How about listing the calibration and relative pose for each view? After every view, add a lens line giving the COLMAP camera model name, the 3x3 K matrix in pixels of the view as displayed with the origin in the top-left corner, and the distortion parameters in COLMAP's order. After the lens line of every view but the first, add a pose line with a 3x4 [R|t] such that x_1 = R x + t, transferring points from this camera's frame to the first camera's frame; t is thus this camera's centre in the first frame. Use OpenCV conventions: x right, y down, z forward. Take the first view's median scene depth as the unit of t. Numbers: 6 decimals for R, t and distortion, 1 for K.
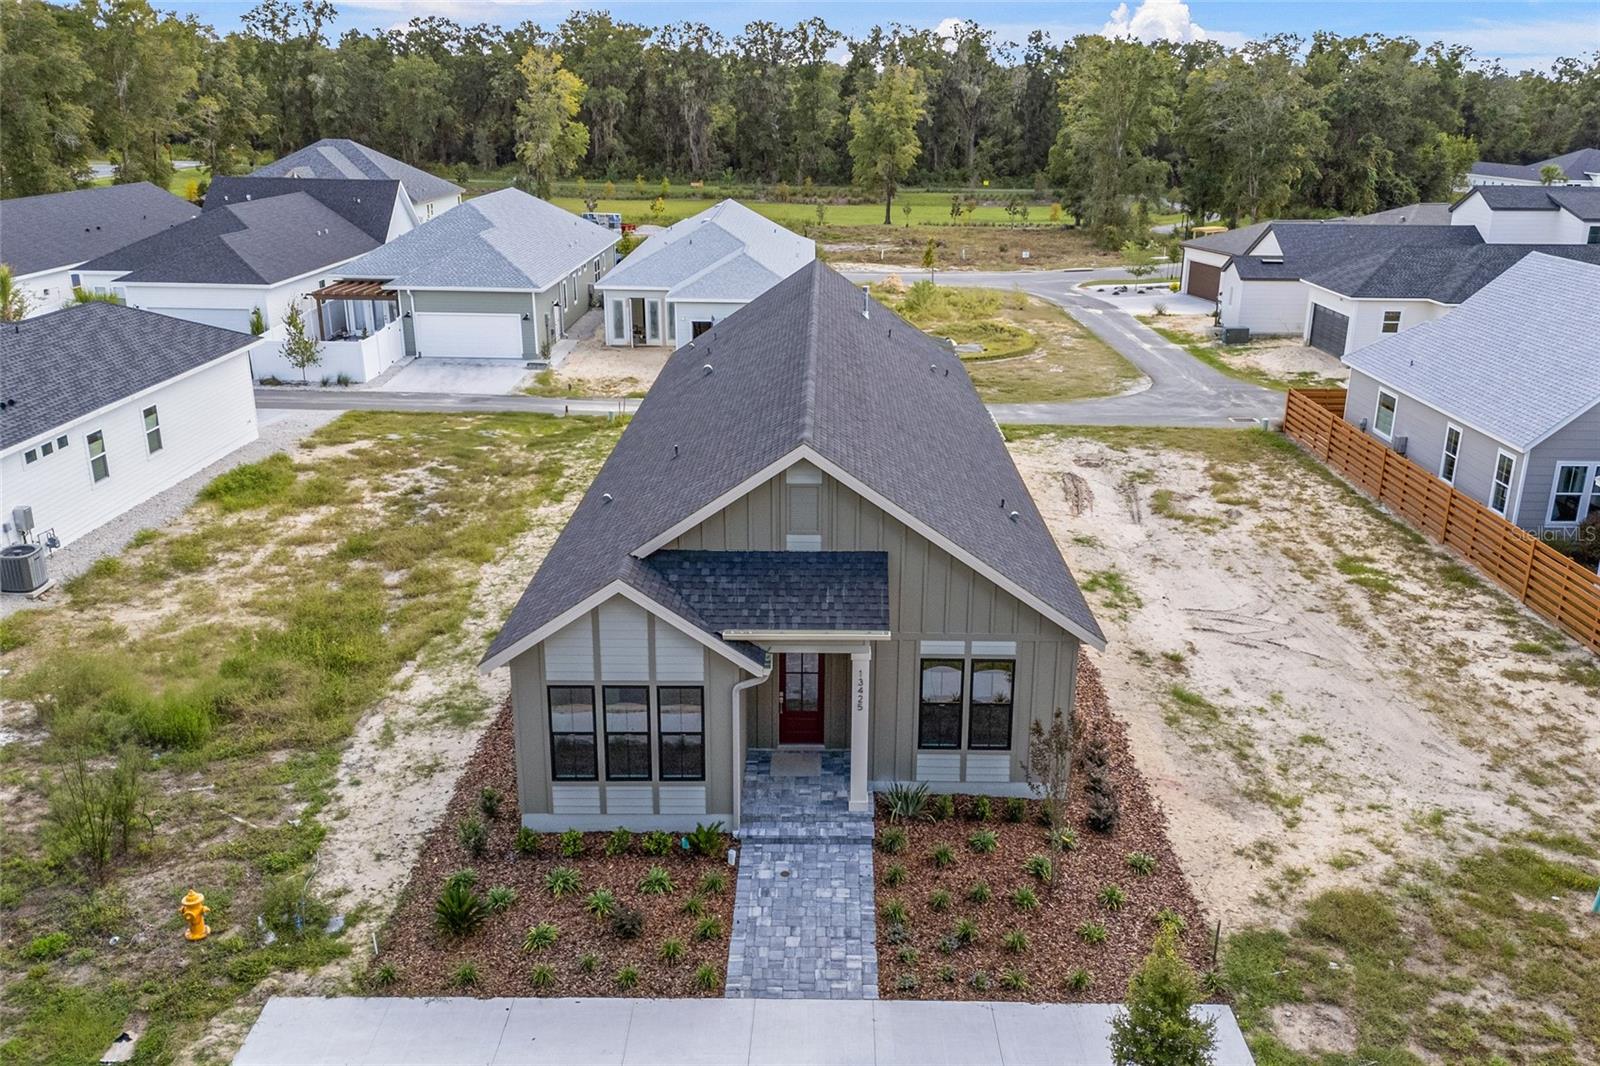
lens RADIAL K [[1307.0, 0, 845.7], [0, 1307.0, 534.2], [0, 0, 1]] dist [0.082929, -0.103225]
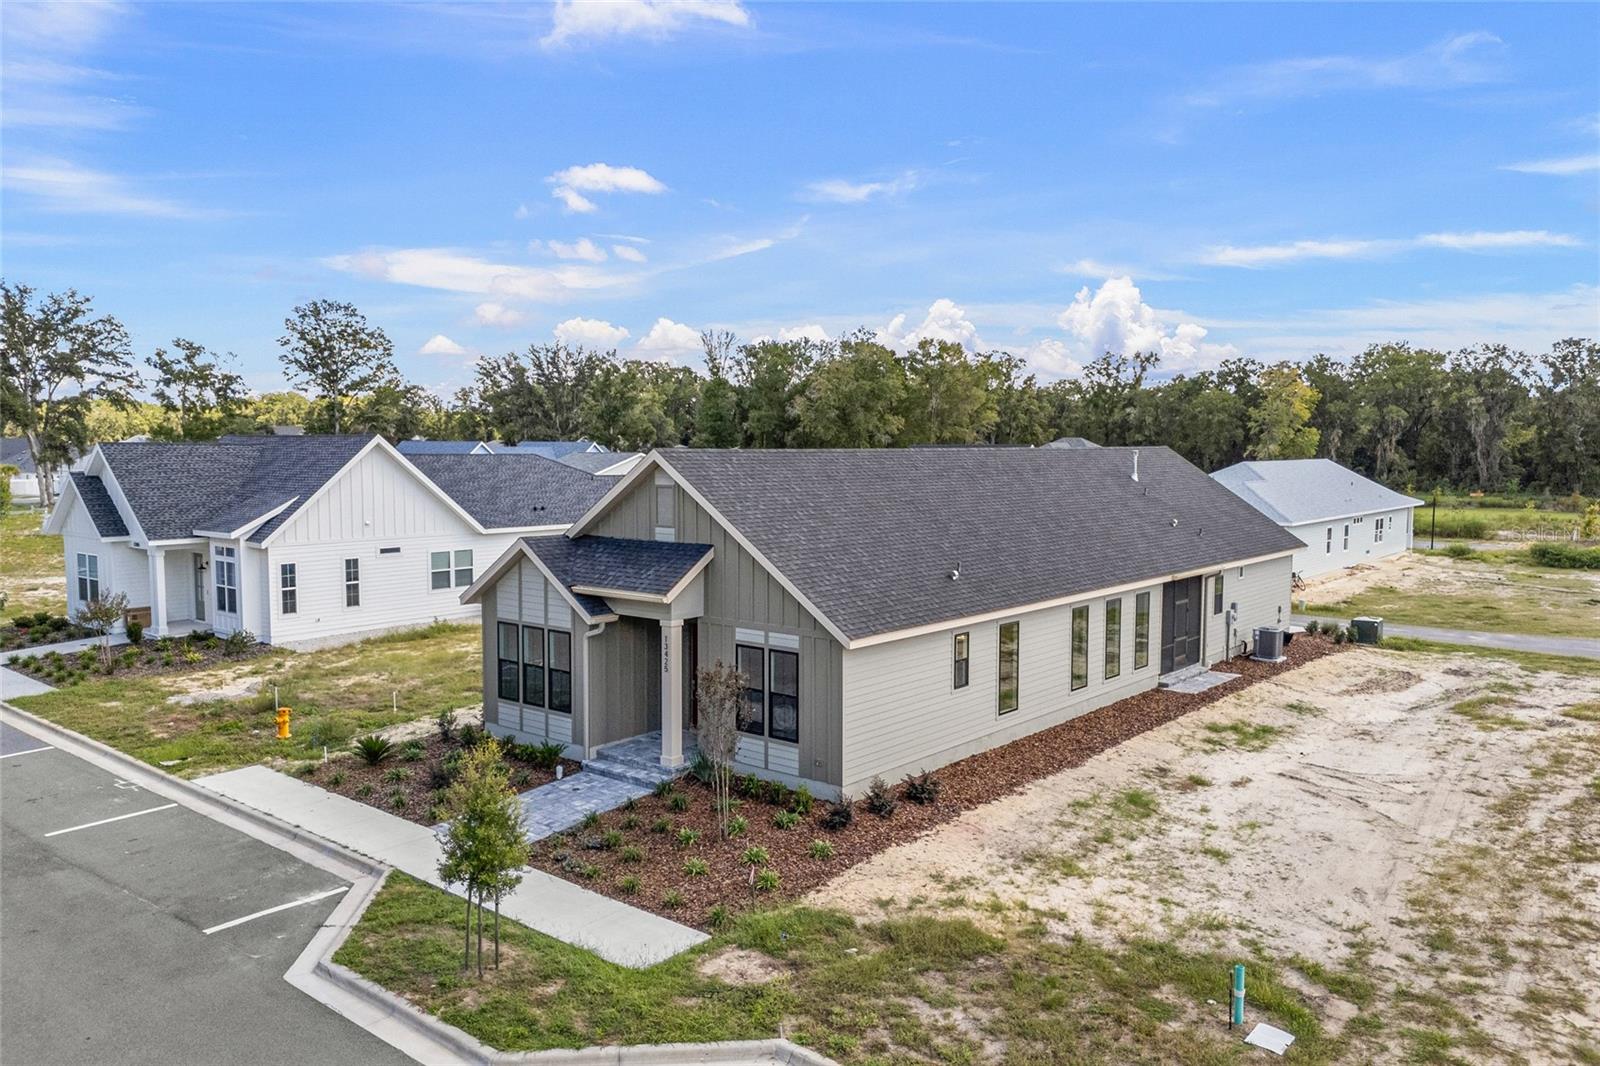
lens RADIAL K [[1175.0, 0, 800.0], [0, 1175.0, 533.0], [0, 0, 1]] dist [0.072021, -0.073065]
pose [[0.759282, 0.036581, -0.649732, 0.493236], [-0.196139, 0.964854, -0.174887, 0.109461], [0.620500, 0.260226, 0.739772, 0.156634]]
